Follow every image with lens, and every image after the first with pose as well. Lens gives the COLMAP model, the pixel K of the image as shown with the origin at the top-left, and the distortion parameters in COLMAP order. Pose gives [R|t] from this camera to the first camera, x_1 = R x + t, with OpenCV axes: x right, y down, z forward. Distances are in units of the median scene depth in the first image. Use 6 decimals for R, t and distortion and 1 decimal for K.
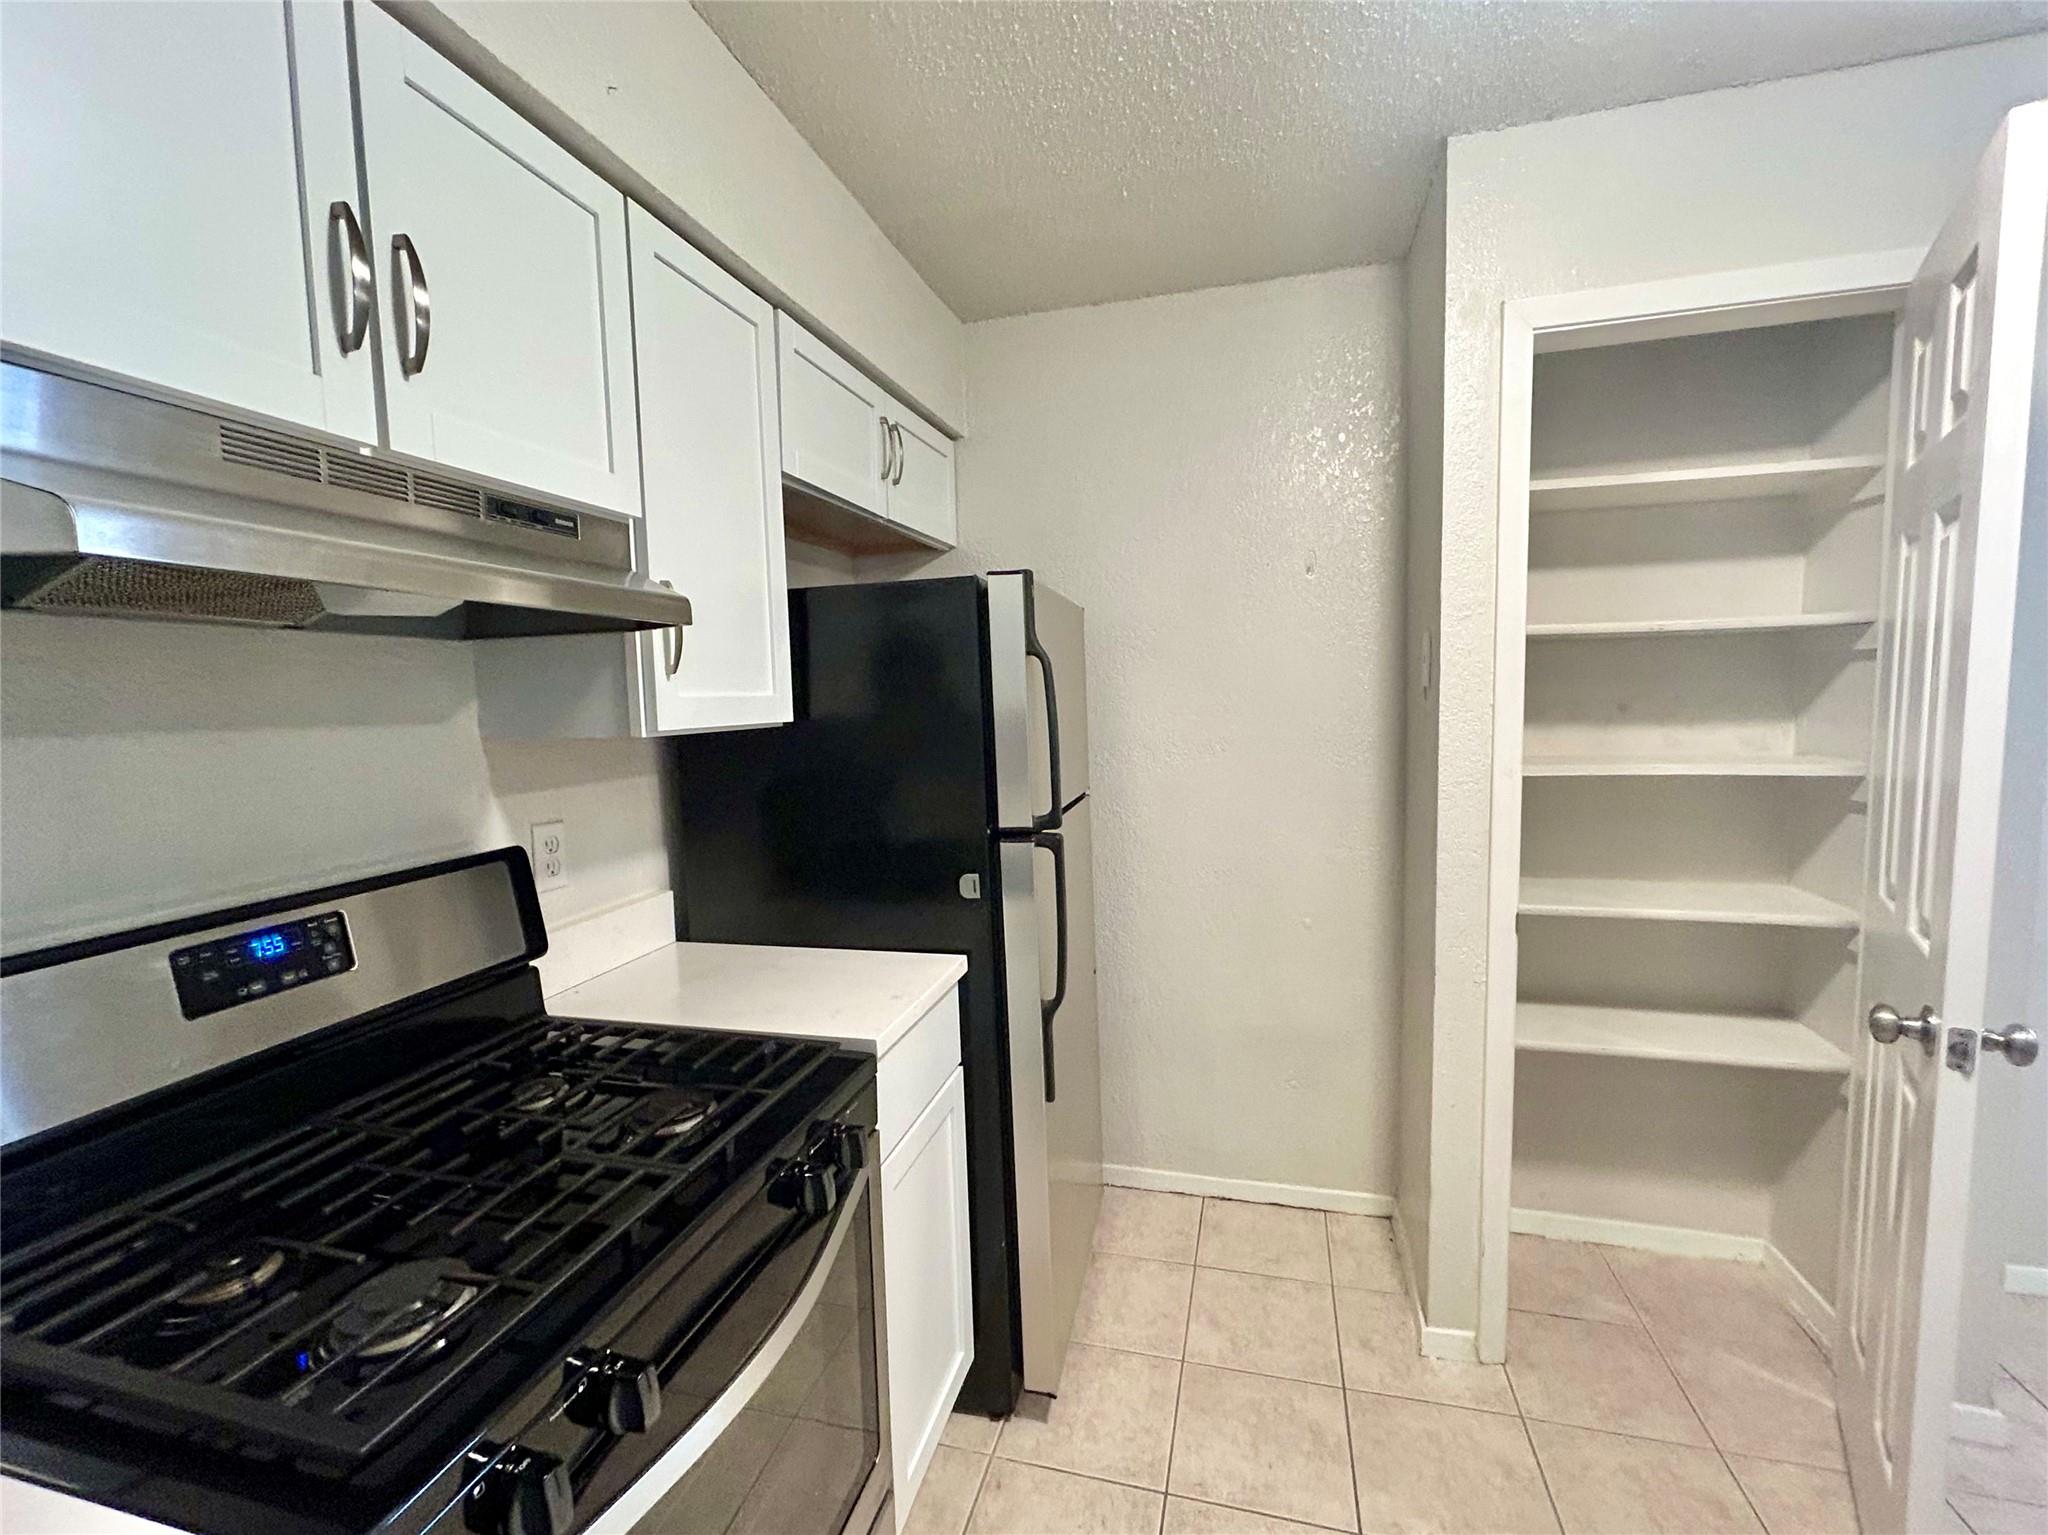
lens RADIAL K [[848.0, 0, 1026.8], [0, 848.0, 768.1], [0, 0, 1]] dist [0.001569, -0.000095]
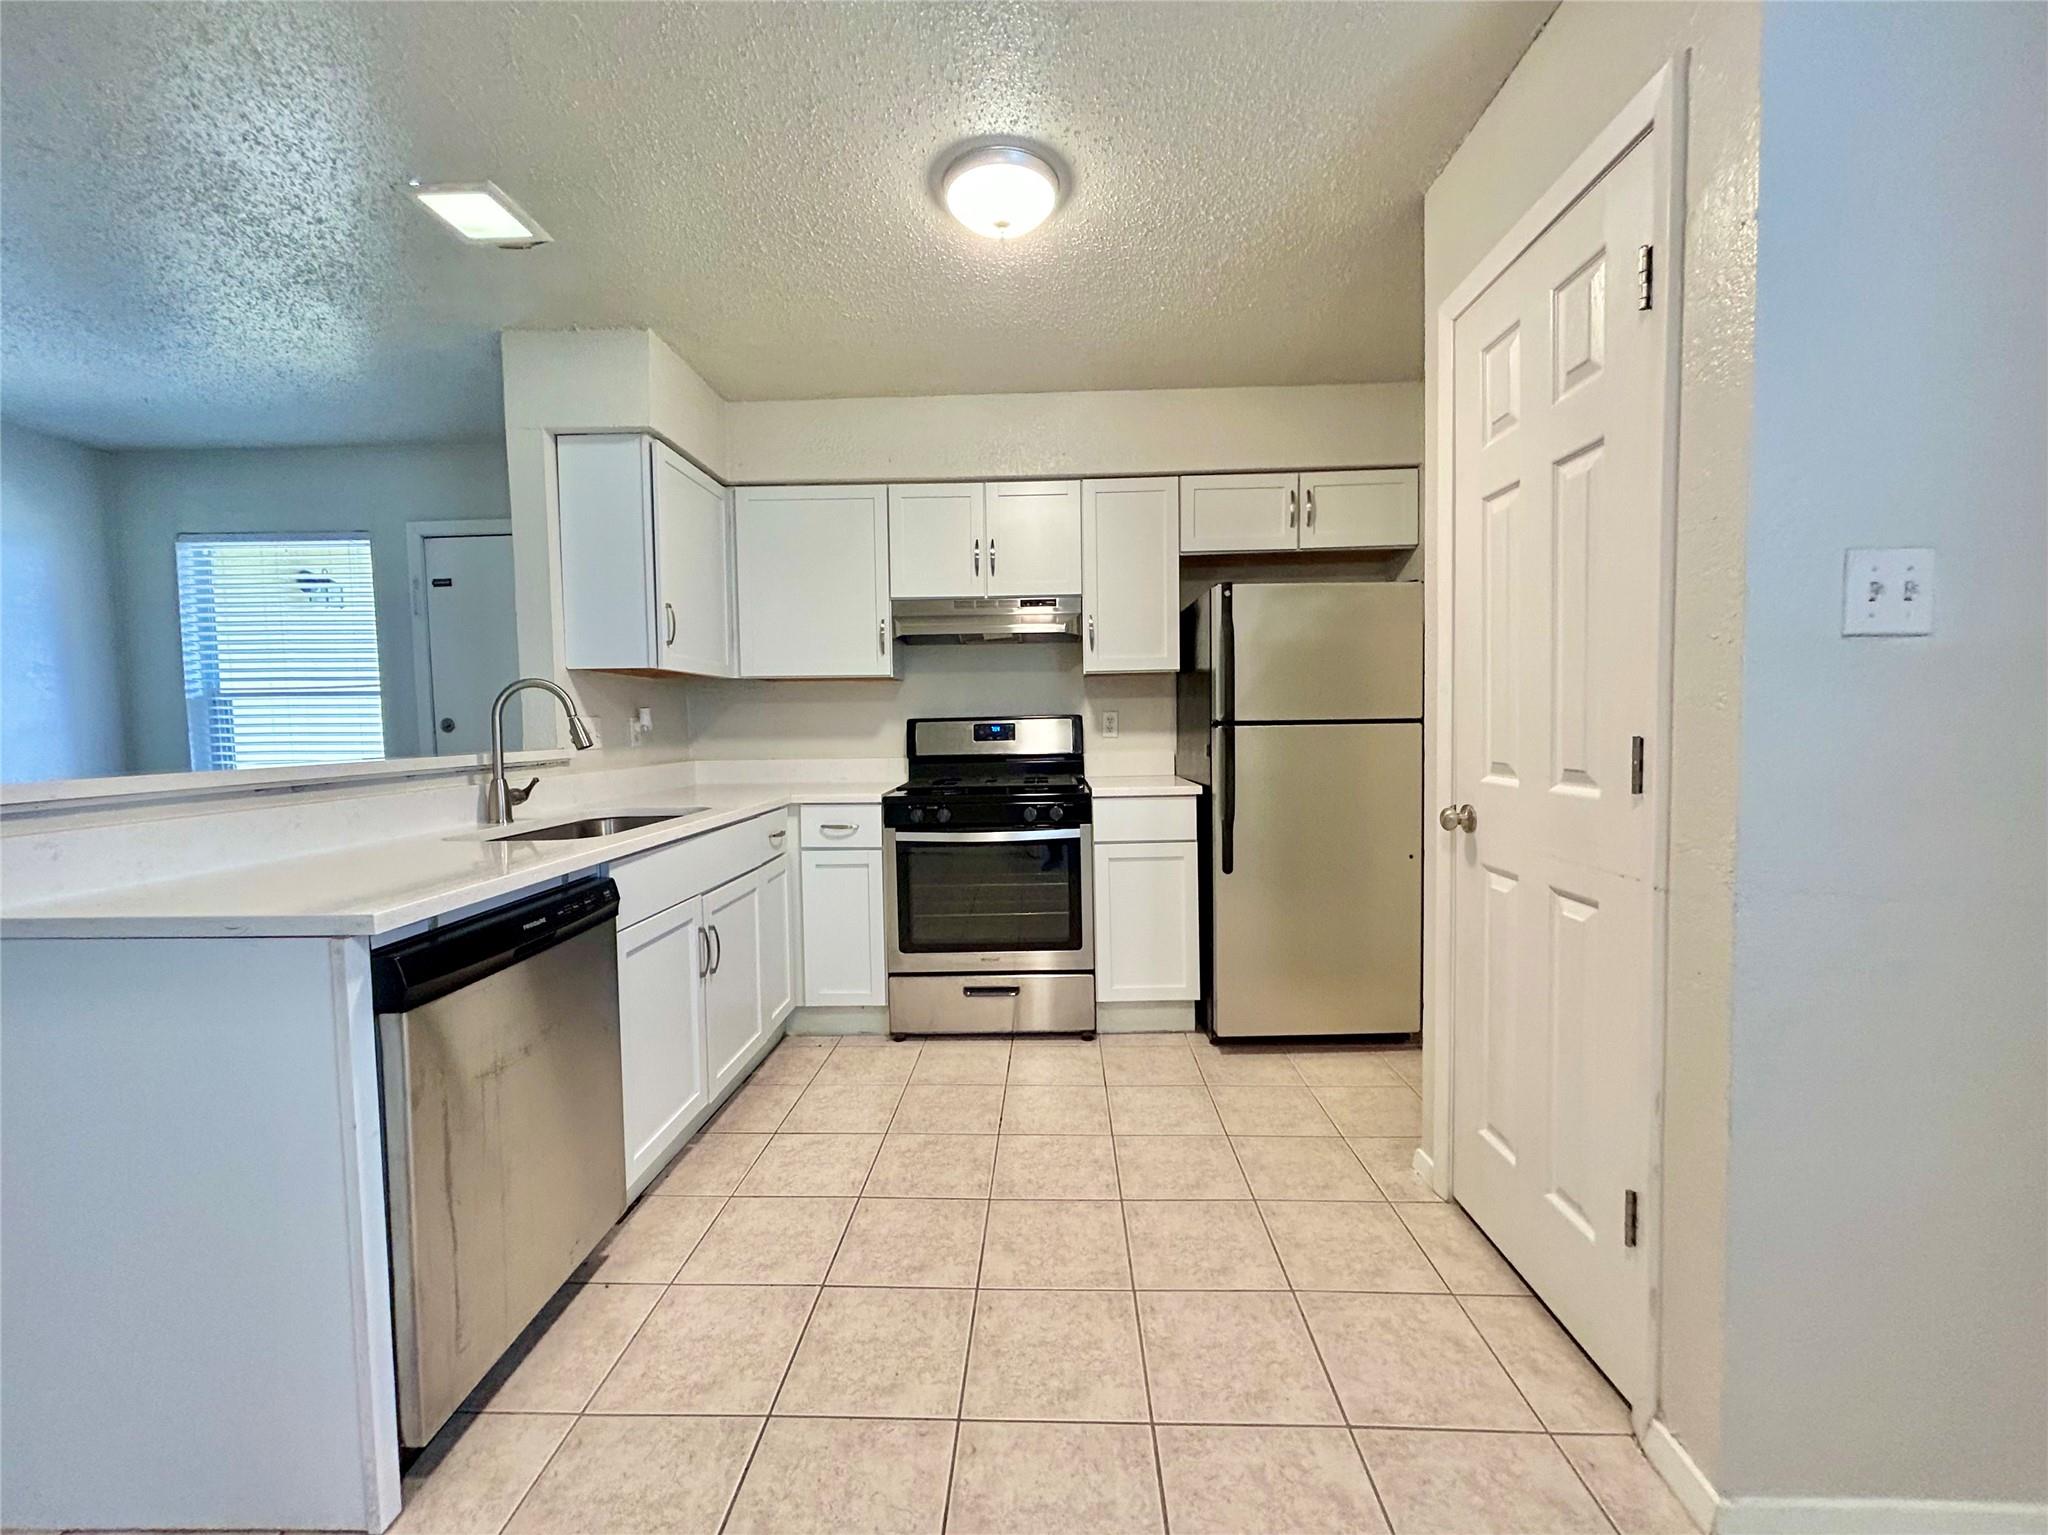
lens RADIAL K [[828.1, 0, 1024.0], [0, 828.1, 767.5], [0, 0, 1]] dist [0.000757, 0.004664]
pose [[0.231017, 0.070379, -0.970401, 2.715184], [-0.067788, 0.996121, 0.056107, 0.166139], [0.970585, 0.052820, 0.234891, 0.260952]]
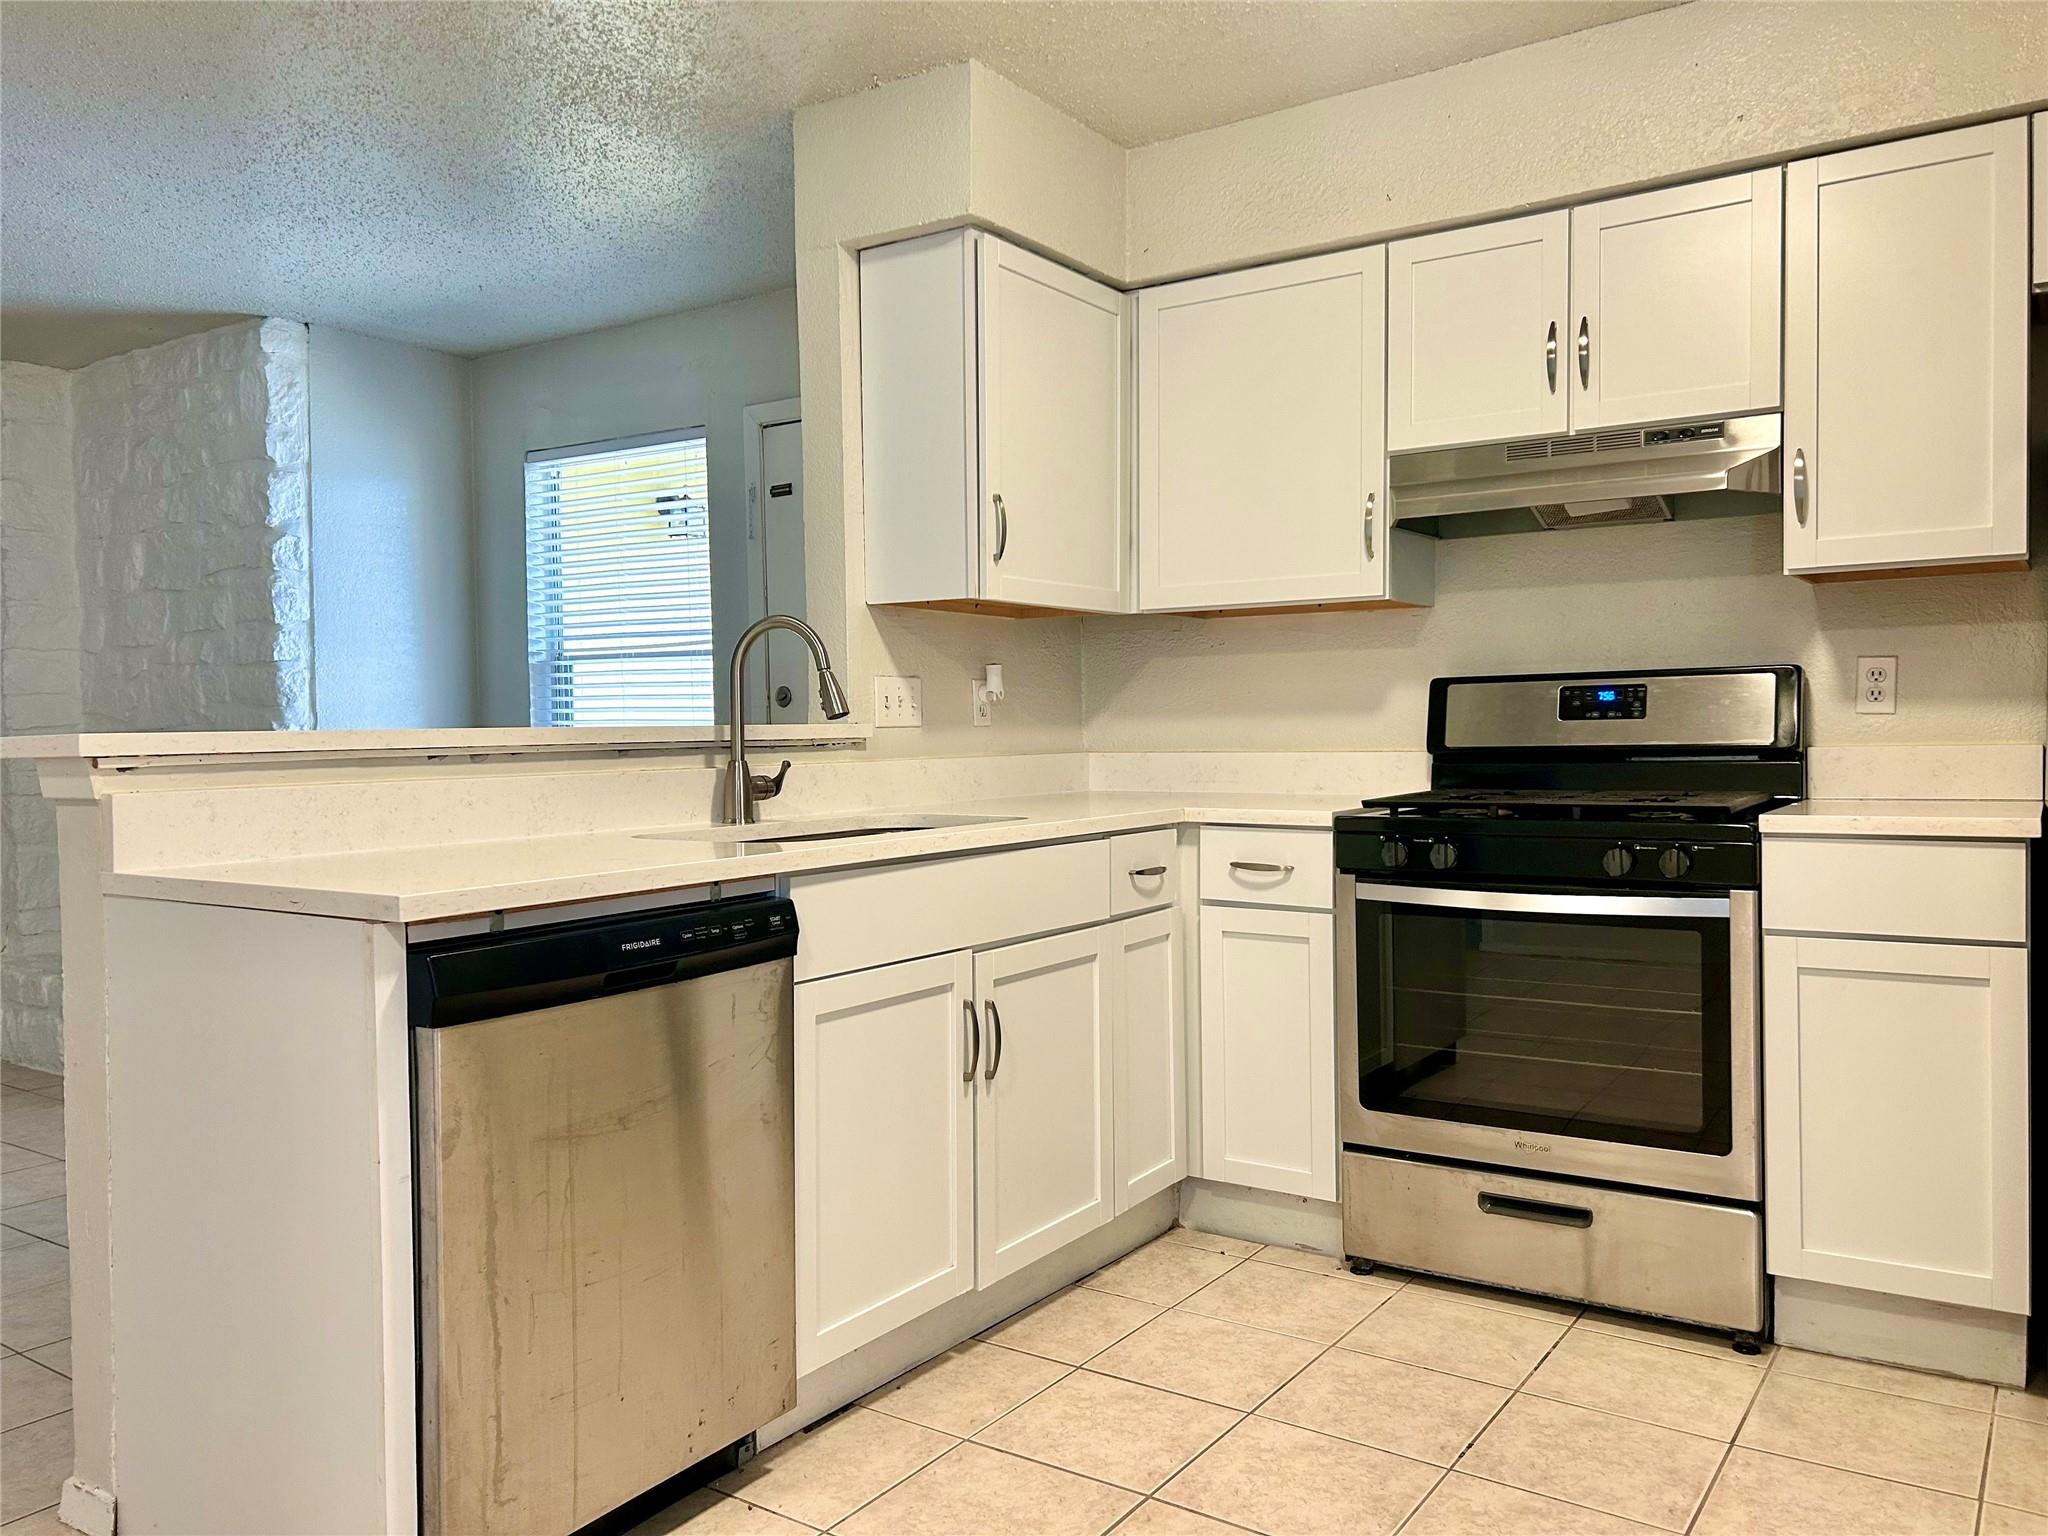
lens RADIAL K [[1546.2, 0, 1025.7], [0, 1546.2, 774.0], [0, 0, 1]] dist [0.086102, -0.088849]
pose [[-0.325127, 0.054164, -0.944118, 2.807123], [-0.057362, 0.995391, 0.076859, 0.189287], [0.943929, 0.079145, -0.320522, 0.900806]]
